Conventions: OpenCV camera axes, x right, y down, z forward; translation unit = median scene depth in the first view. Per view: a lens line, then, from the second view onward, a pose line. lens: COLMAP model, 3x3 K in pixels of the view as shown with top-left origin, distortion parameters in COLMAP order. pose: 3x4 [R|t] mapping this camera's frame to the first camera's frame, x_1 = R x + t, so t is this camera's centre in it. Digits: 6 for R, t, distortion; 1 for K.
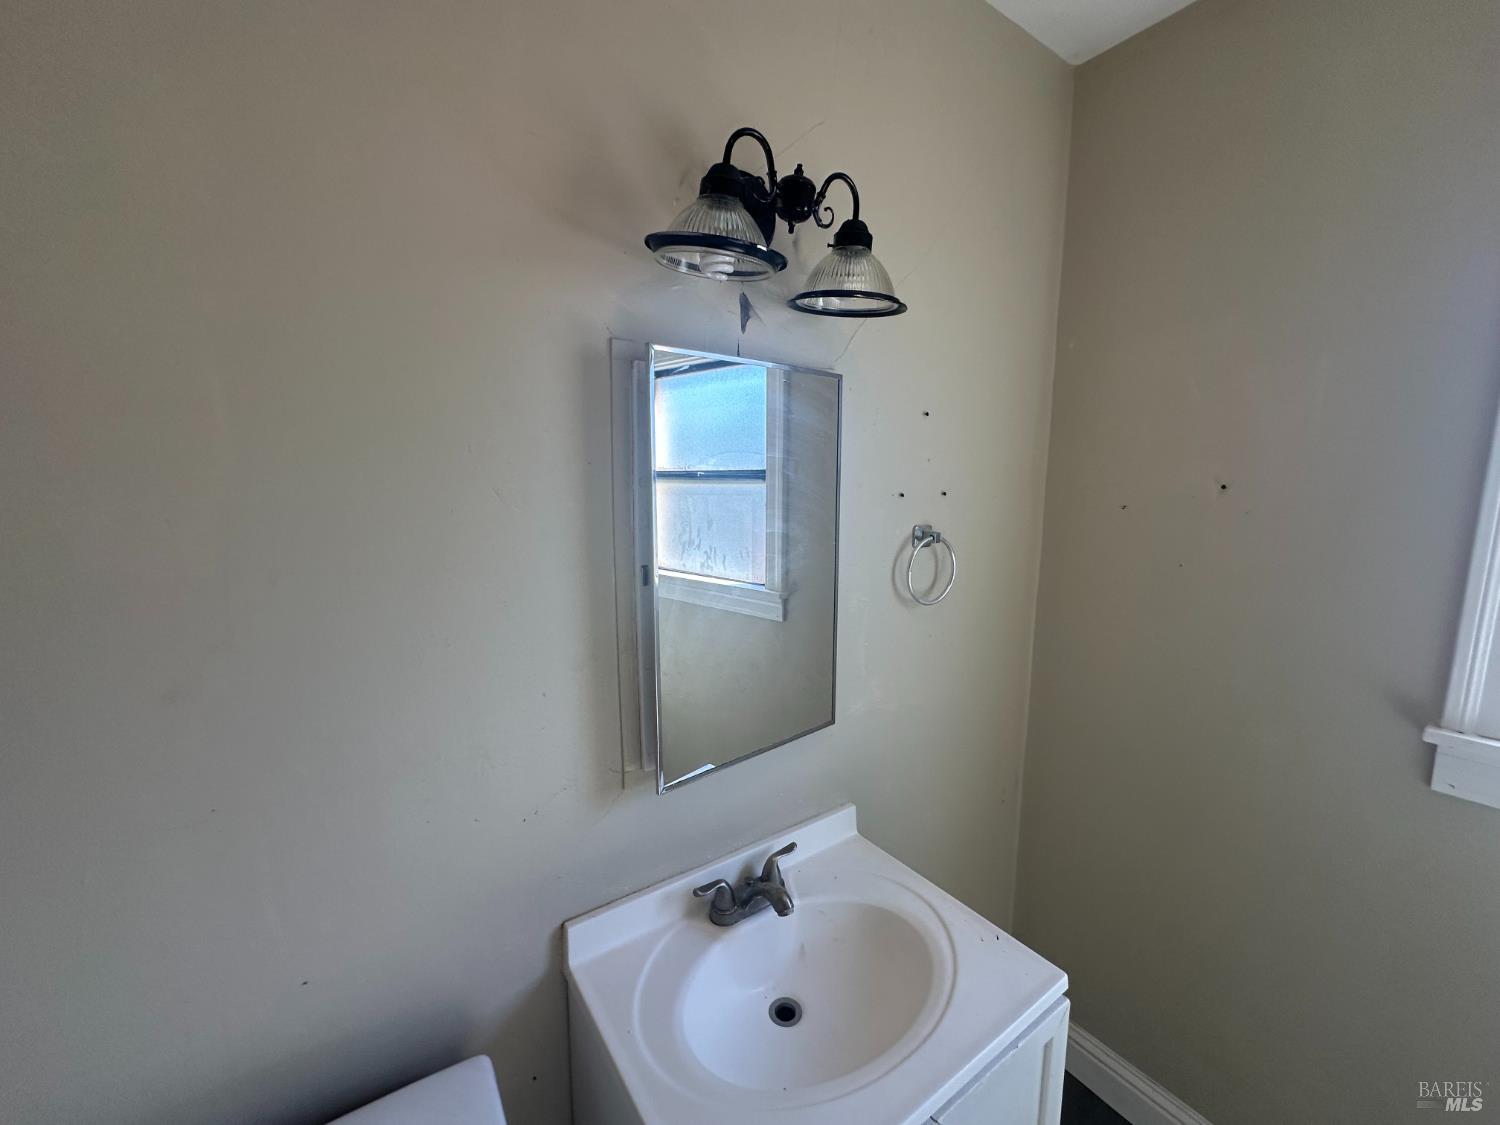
lens RADIAL K [[601.7, 0, 750.0], [0, 601.7, 562.5], [0, 0, 1]] dist [-0.010370, 0.003143]
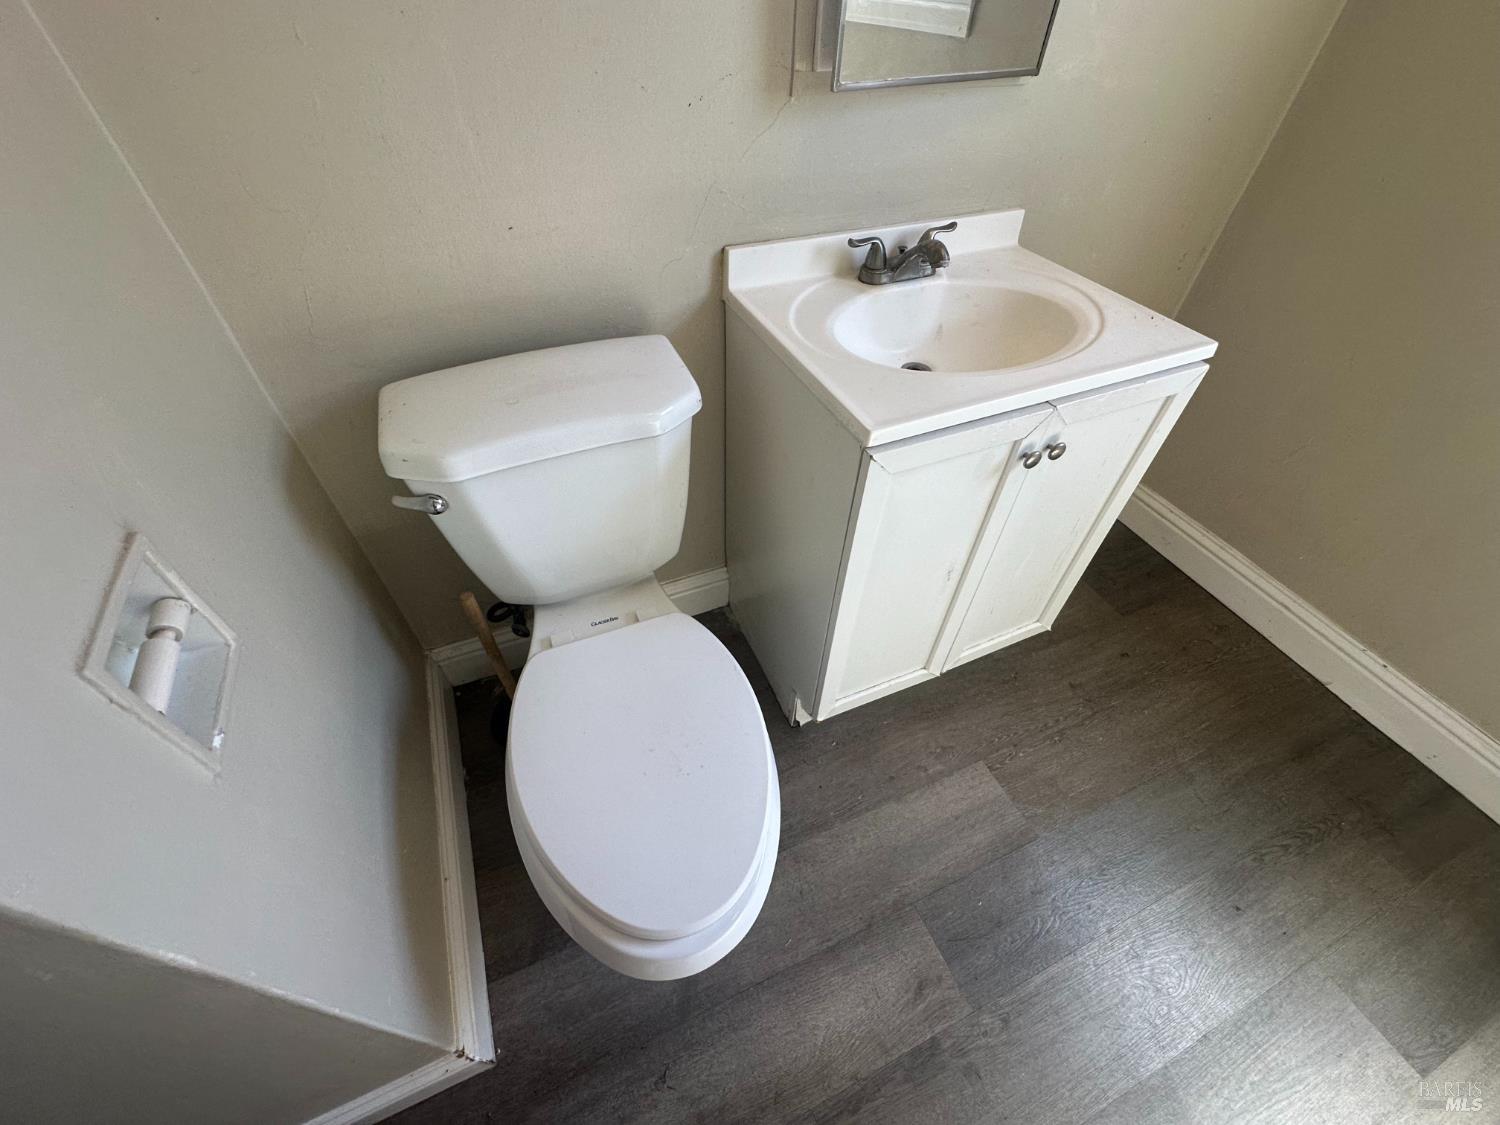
lens RADIAL K [[601.7, 0, 750.0], [0, 601.7, 562.5], [0, 0, 1]] dist [-0.010370, 0.003143]
pose [[0.981671, 0.150659, -0.116719, -0.057254], [-0.046729, 0.784018, 0.618977, 0.352381], [0.184764, -0.602178, 0.776688, -0.122638]]
